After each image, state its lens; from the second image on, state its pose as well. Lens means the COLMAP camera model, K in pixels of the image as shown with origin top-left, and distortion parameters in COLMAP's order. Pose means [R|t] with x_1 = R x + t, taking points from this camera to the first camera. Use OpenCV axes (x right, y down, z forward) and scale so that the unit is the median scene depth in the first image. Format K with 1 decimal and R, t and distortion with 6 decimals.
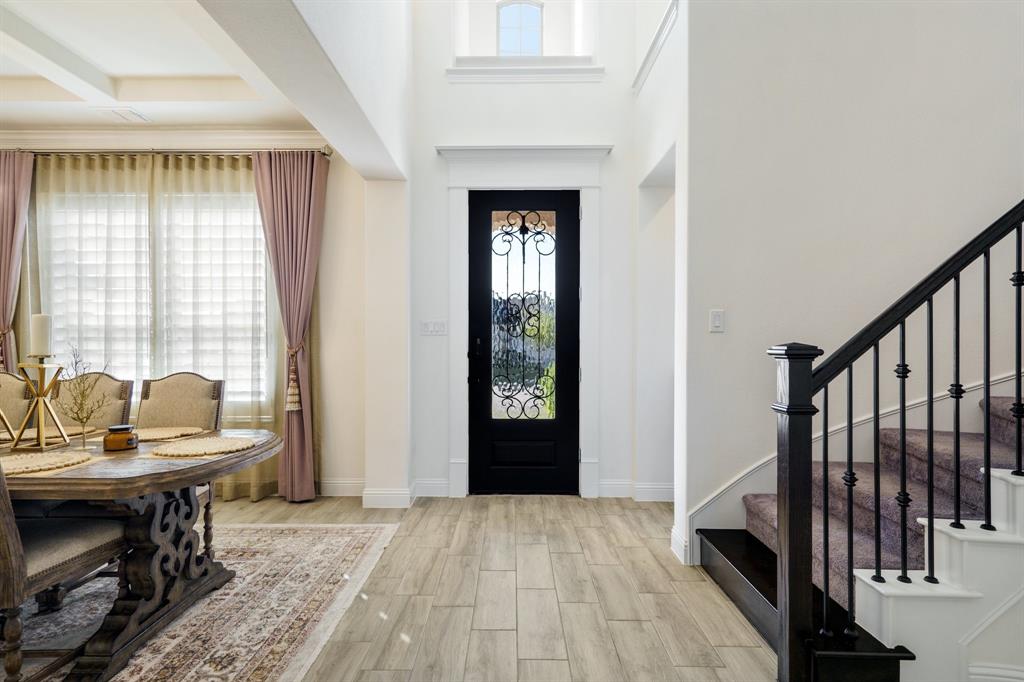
lens RADIAL K [[544.2, 0, 498.7], [0, 544.2, 343.9], [0, 0, 1]] dist [0.001543, 0.000539]
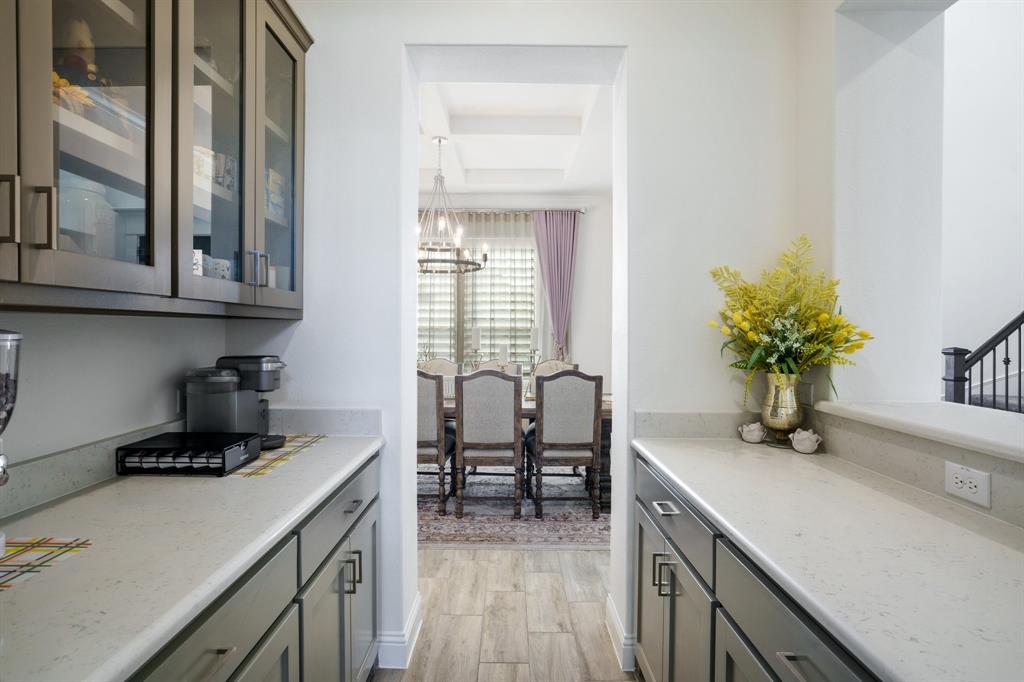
lens RADIAL K [[540.4, 0, 509.9], [0, 540.4, 331.0], [0, 0, 1]] dist [-0.029349, 0.017676]
pose [[0.999861, 0.013984, 0.009036, -0.946047], [-0.013914, 0.999873, -0.007824, -0.019907], [-0.009144, 0.007697, 0.999929, -0.828210]]
